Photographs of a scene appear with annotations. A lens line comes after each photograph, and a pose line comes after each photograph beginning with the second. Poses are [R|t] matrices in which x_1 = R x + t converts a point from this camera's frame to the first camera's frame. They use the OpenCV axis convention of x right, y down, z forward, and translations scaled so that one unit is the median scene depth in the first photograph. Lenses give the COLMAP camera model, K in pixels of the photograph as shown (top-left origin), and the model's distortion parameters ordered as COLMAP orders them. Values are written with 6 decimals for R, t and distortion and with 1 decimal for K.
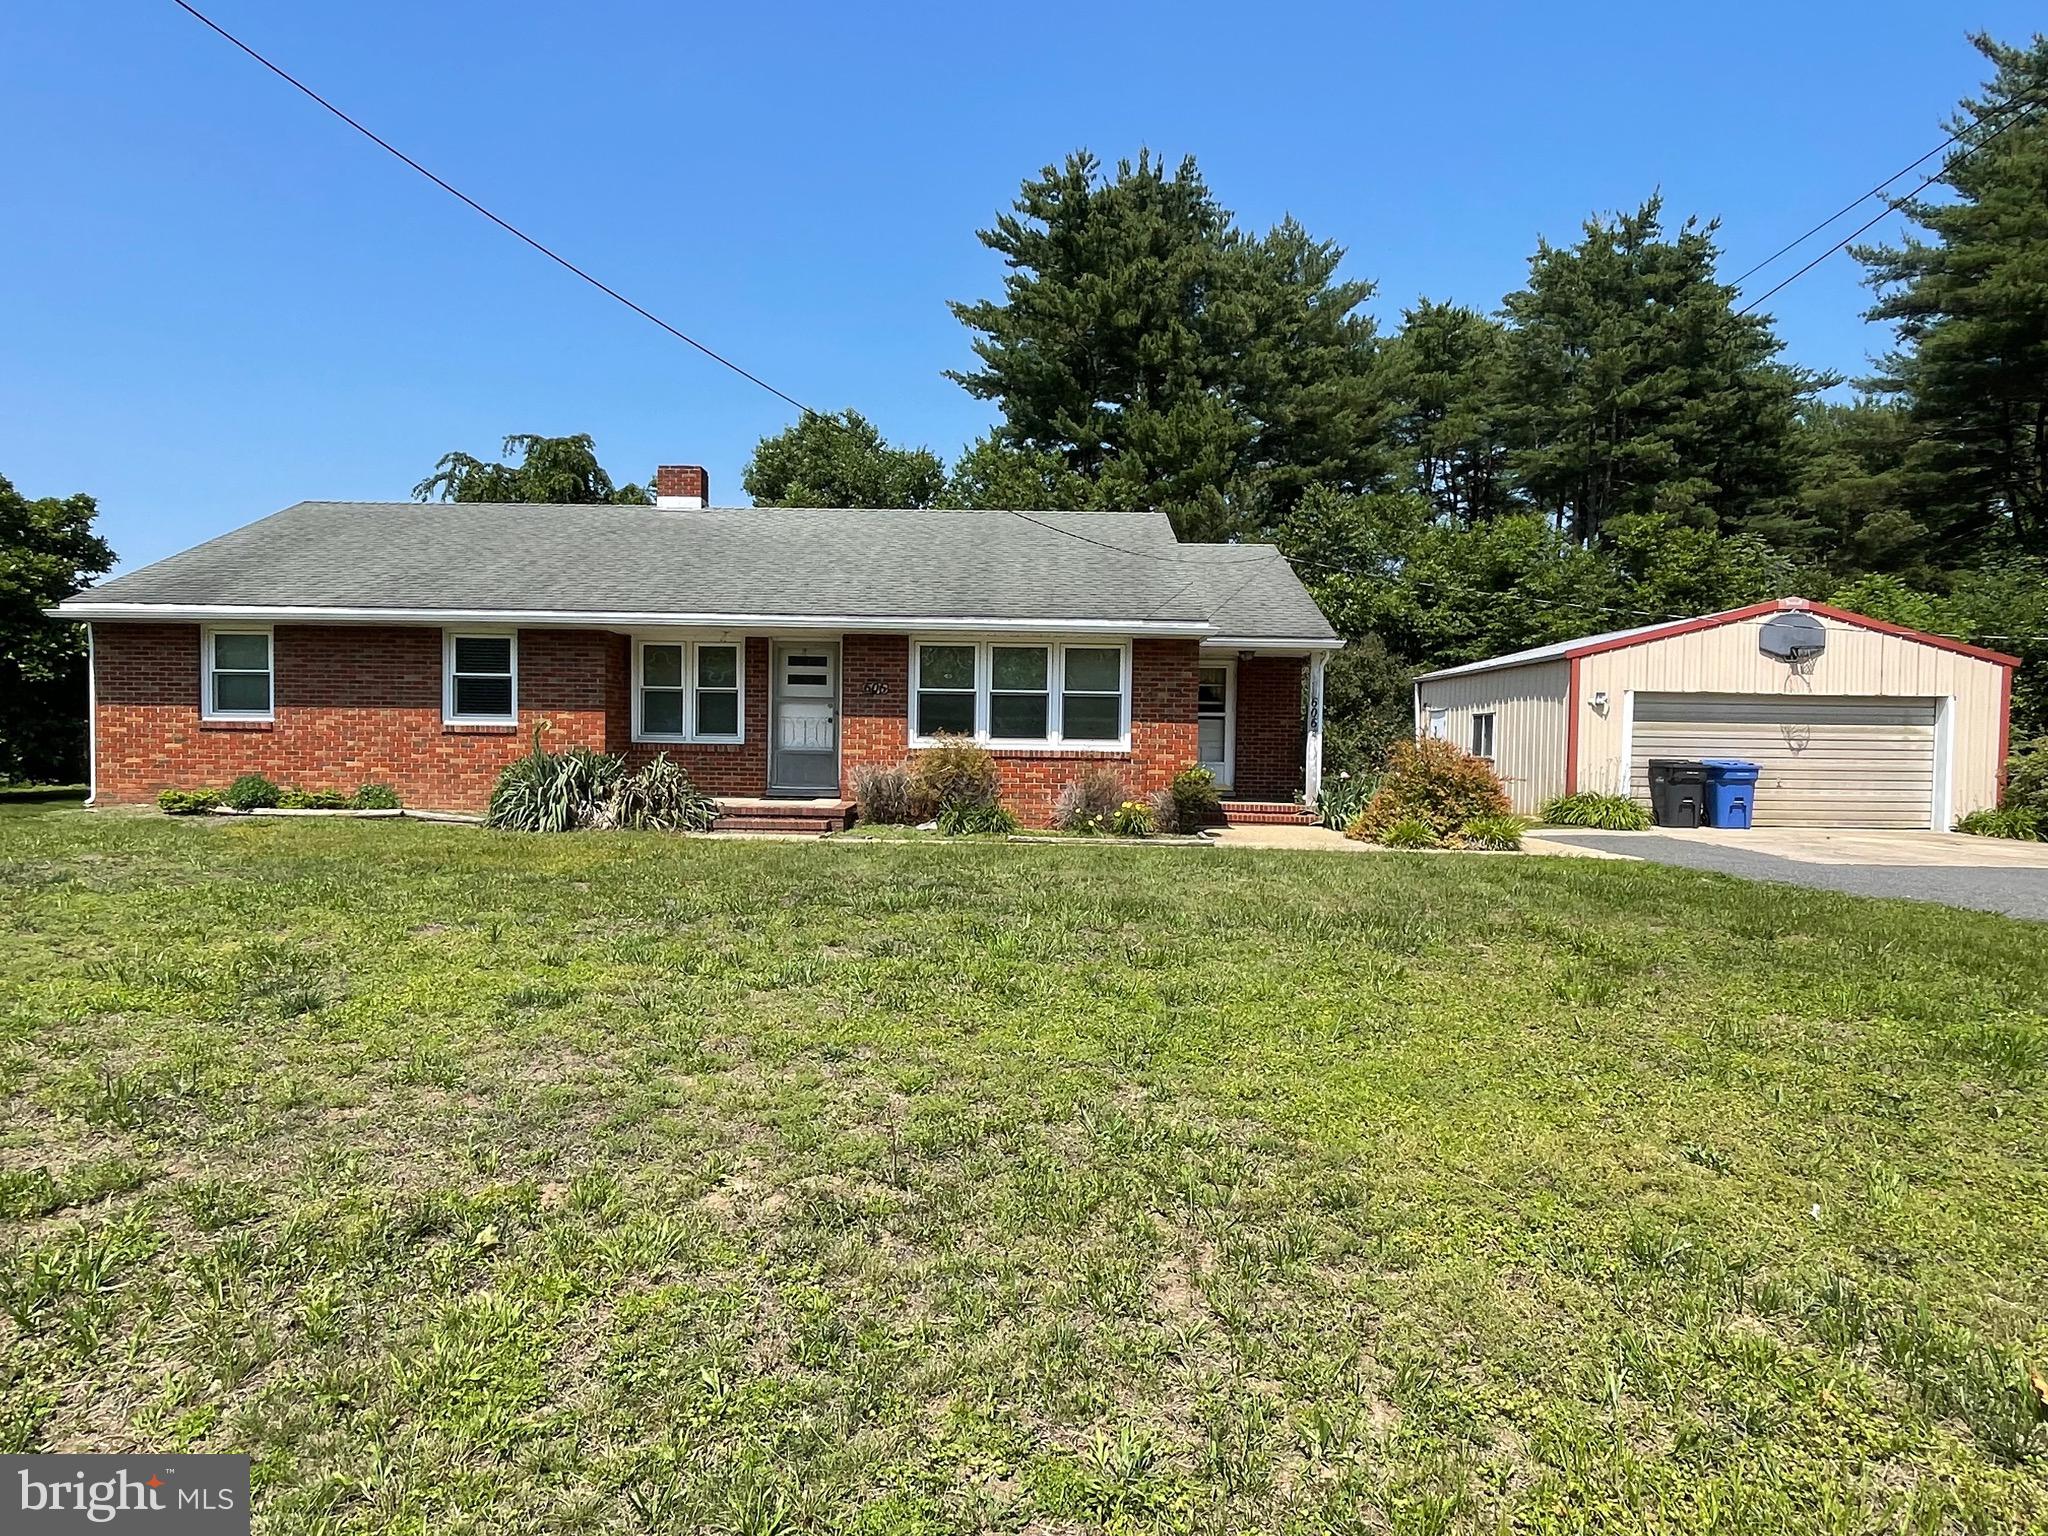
lens RADIAL K [[1261.6, 0, 1009.3], [0, 1261.6, 782.3], [0, 0, 1]] dist [-0.000423, -0.006319]
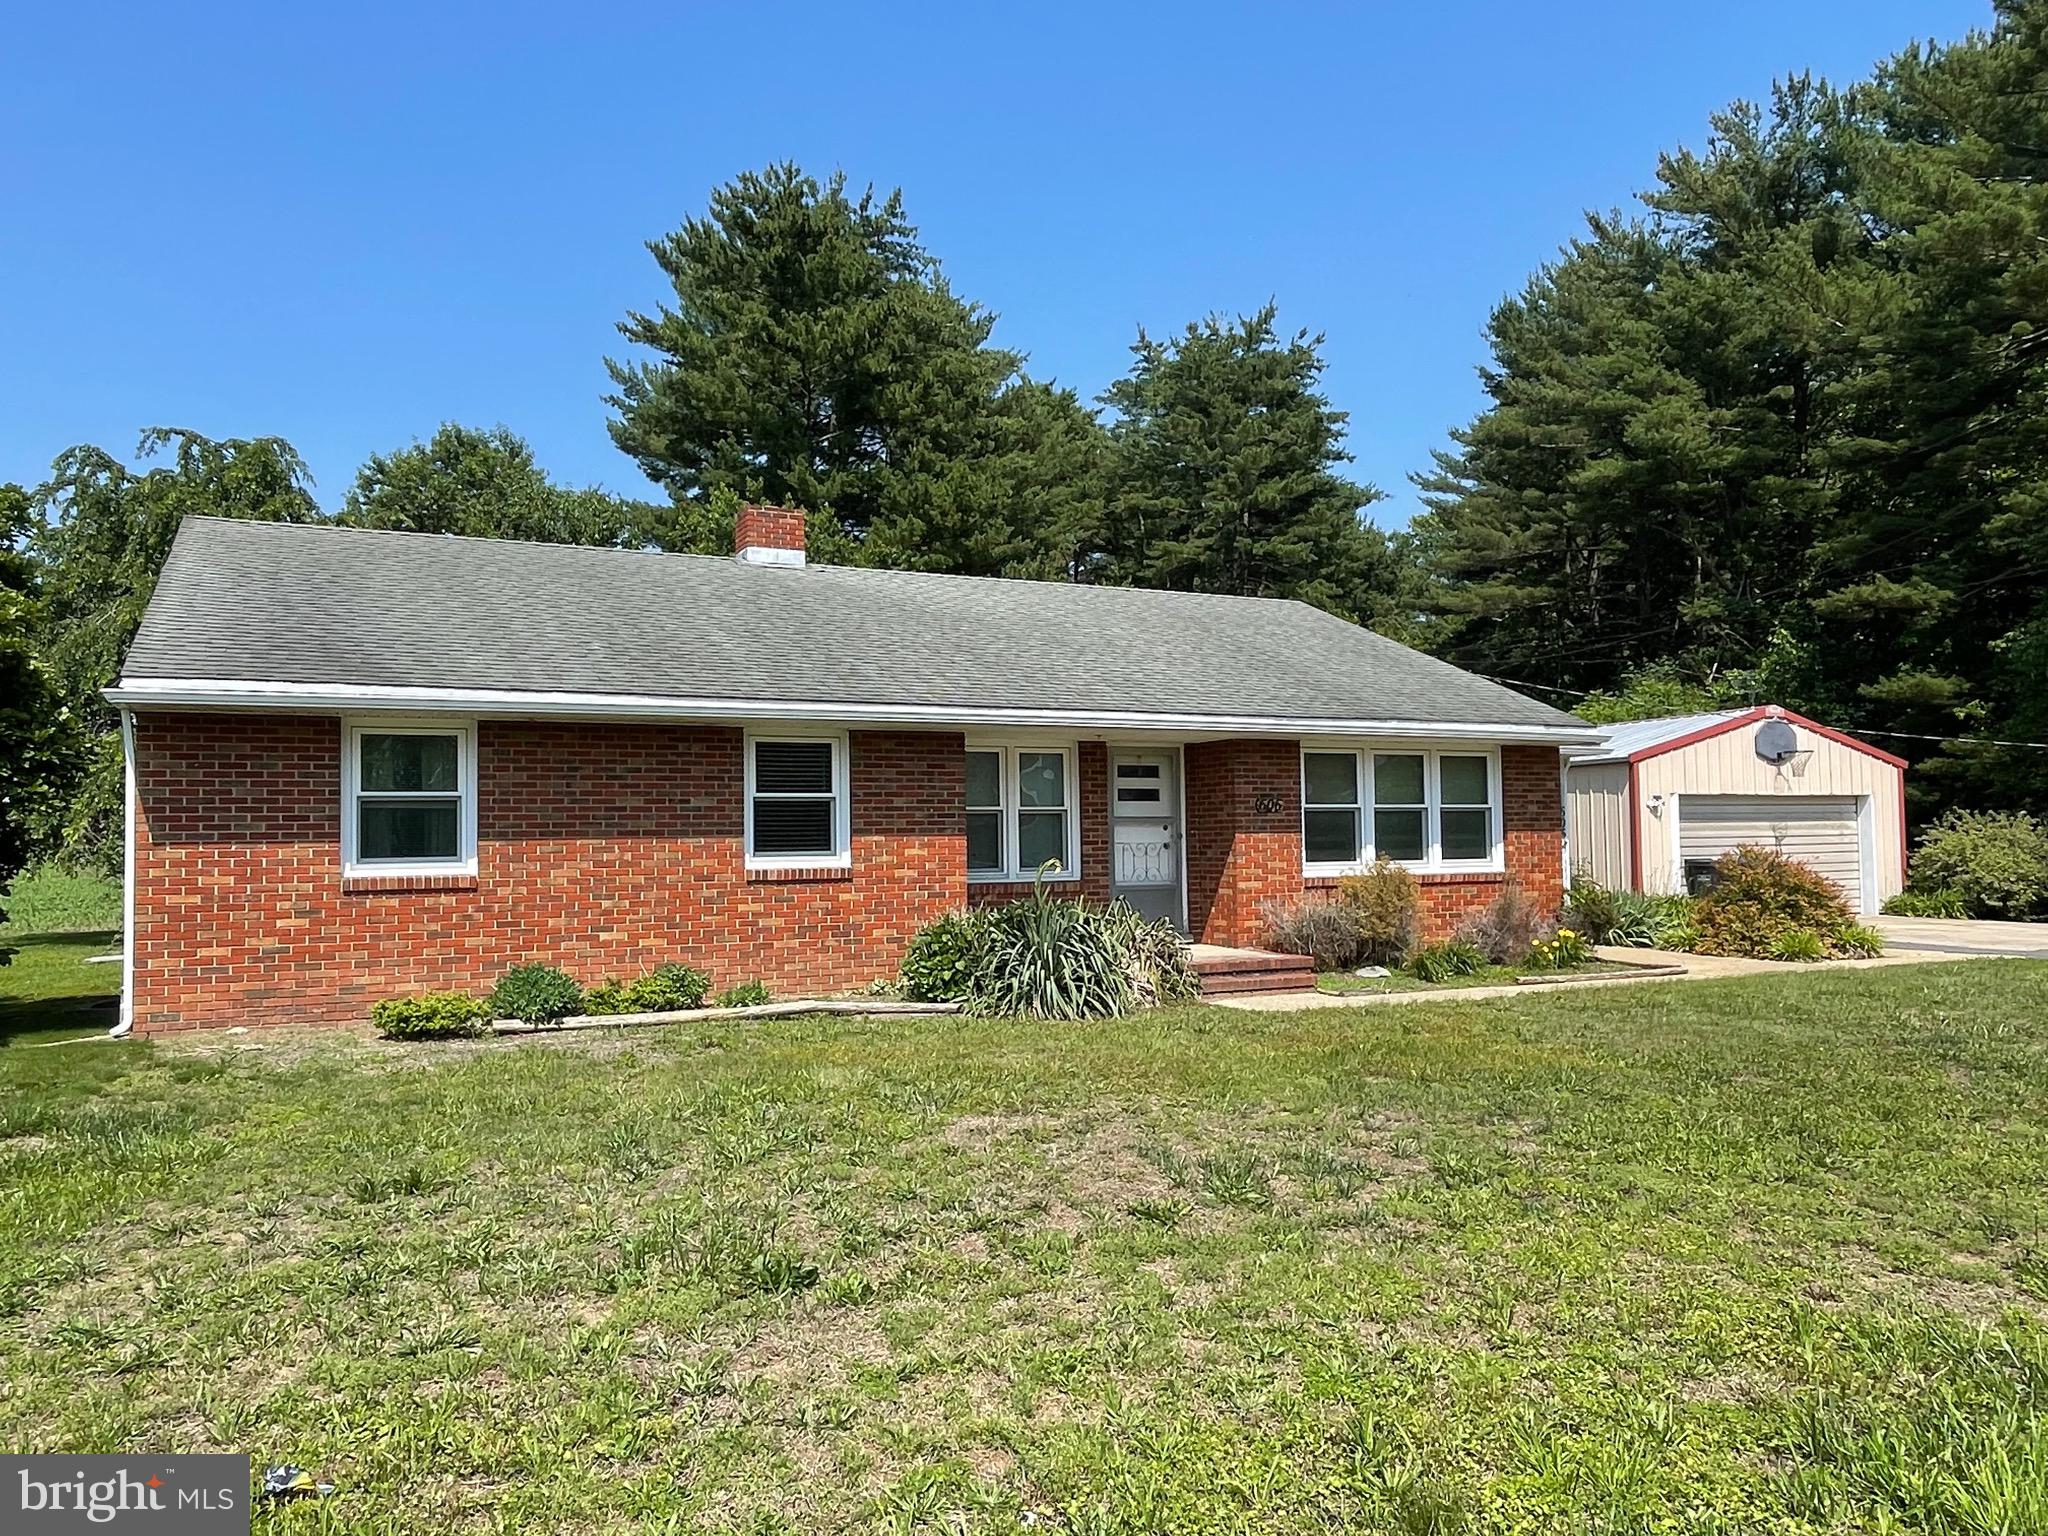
lens RADIAL K [[1461.6, 0, 1024.0], [0, 1461.6, 768.0], [0, 0, 1]] dist [0.016106, -0.027597]
pose [[0.886730, -0.004903, 0.462262, -0.651575], [0.044312, 0.996241, -0.074436, -0.033657], [-0.460159, 0.086489, 0.883614, 0.226157]]
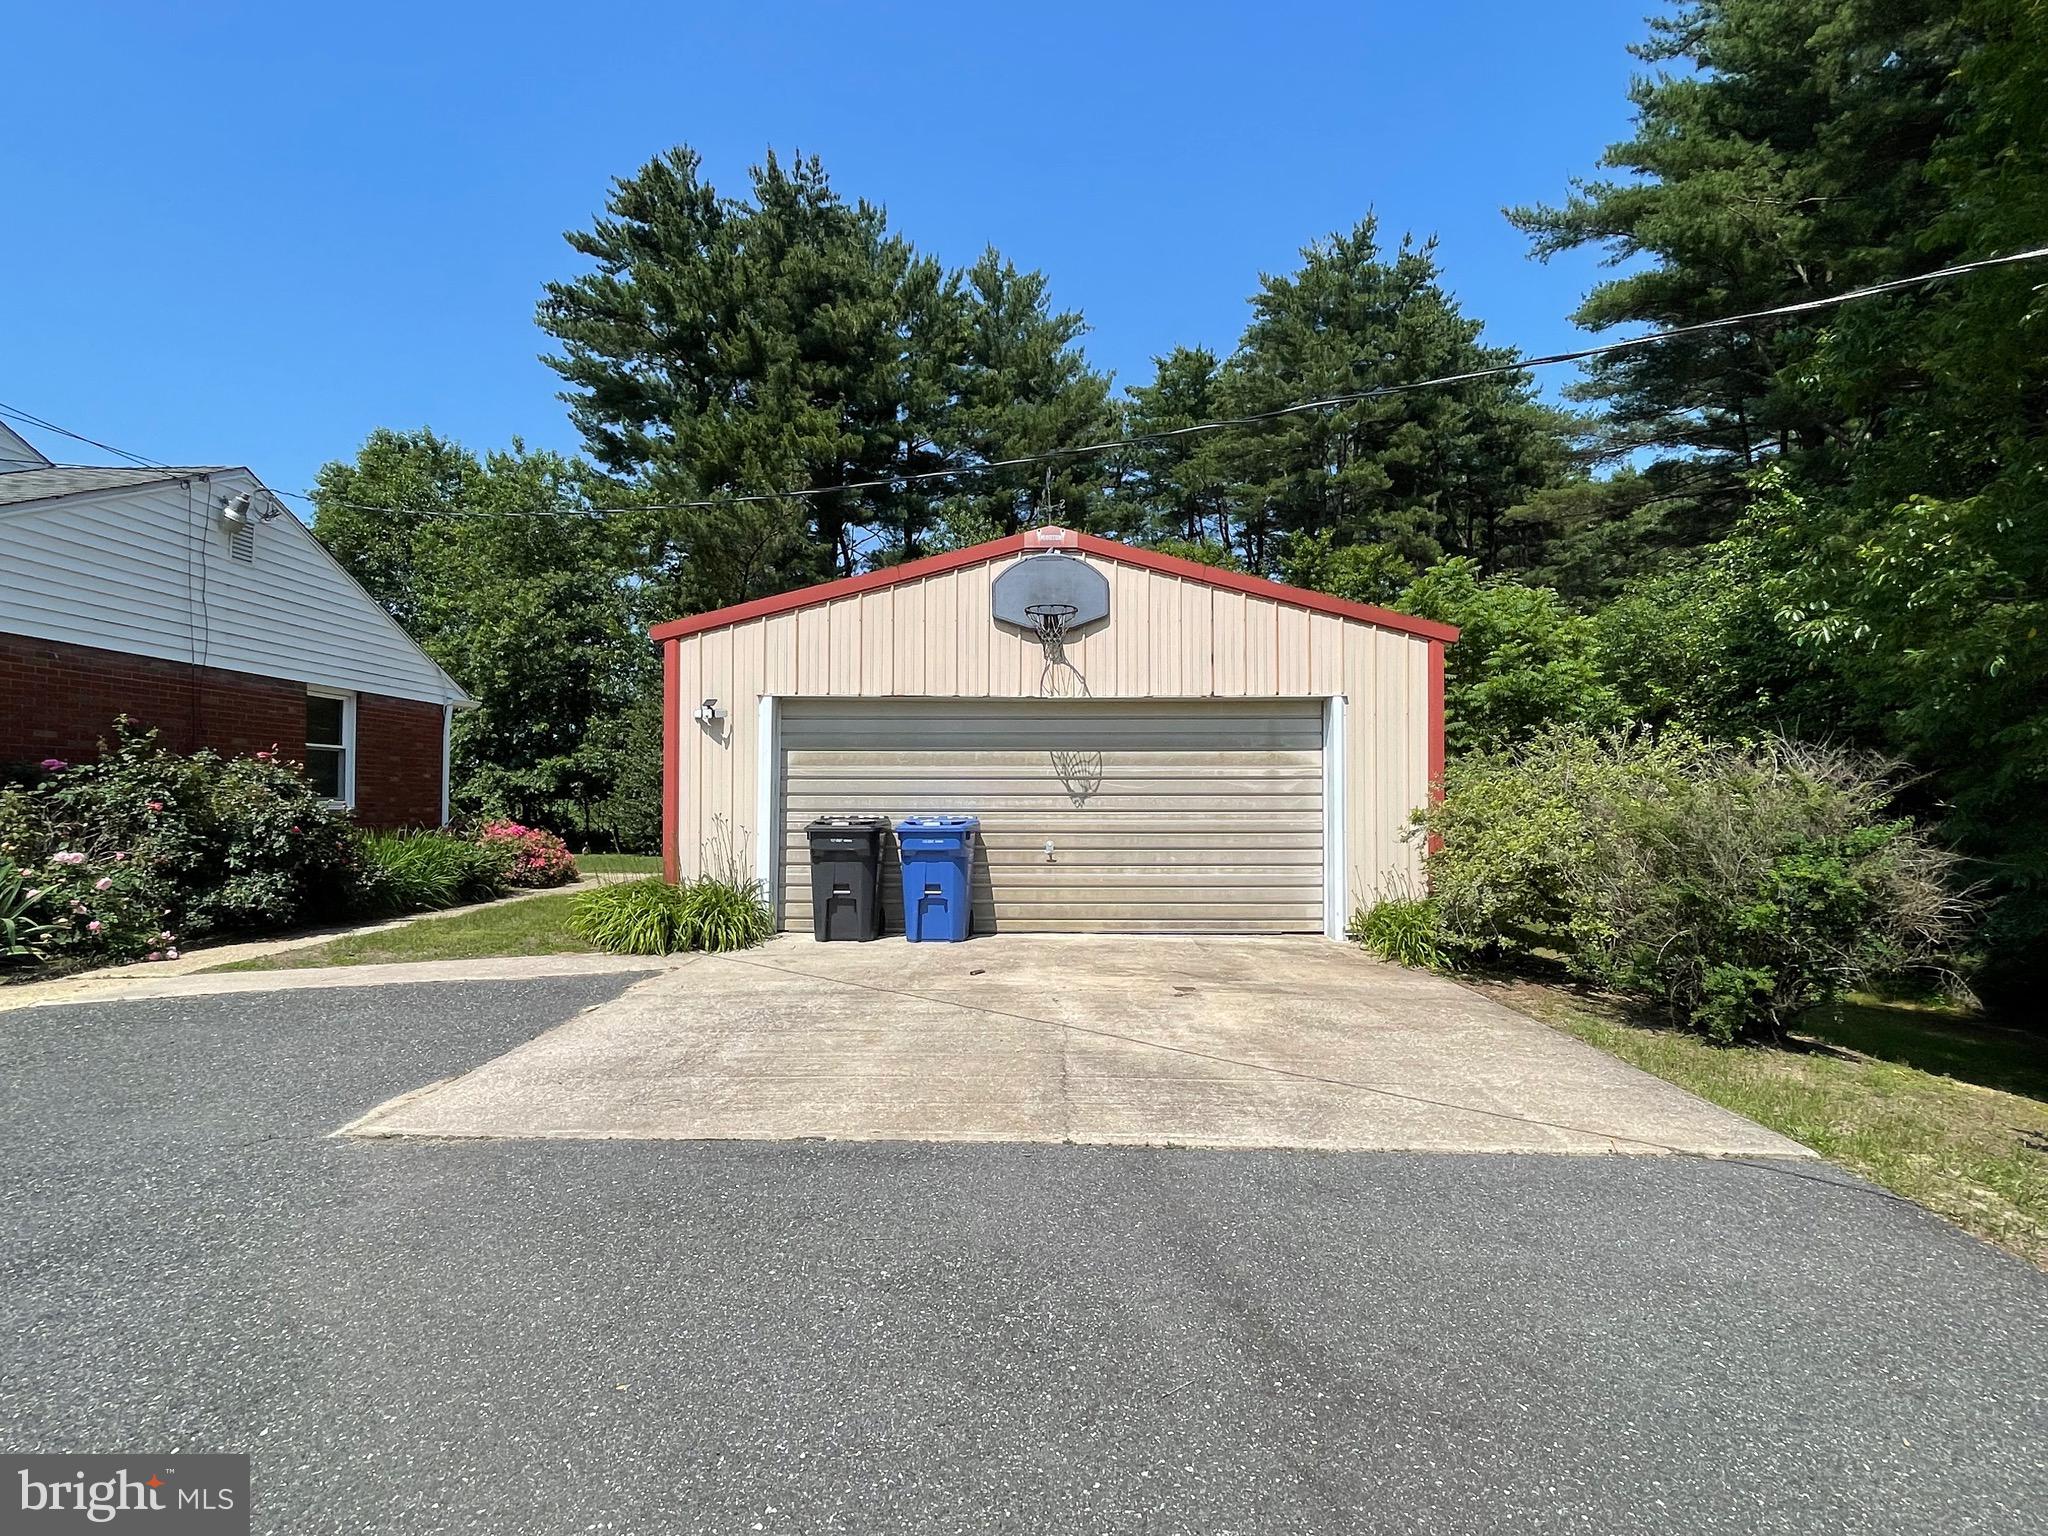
lens RADIAL K [[1078.8, 0, 1015.7], [0, 1078.8, 785.4], [0, 0, 1]] dist [-0.001624, -0.000454]
pose [[0.999906, -0.012785, -0.004956, 0.740213], [0.012537, 0.998804, -0.047260, -0.009871], [0.005554, 0.047193, 0.998870, 0.634891]]
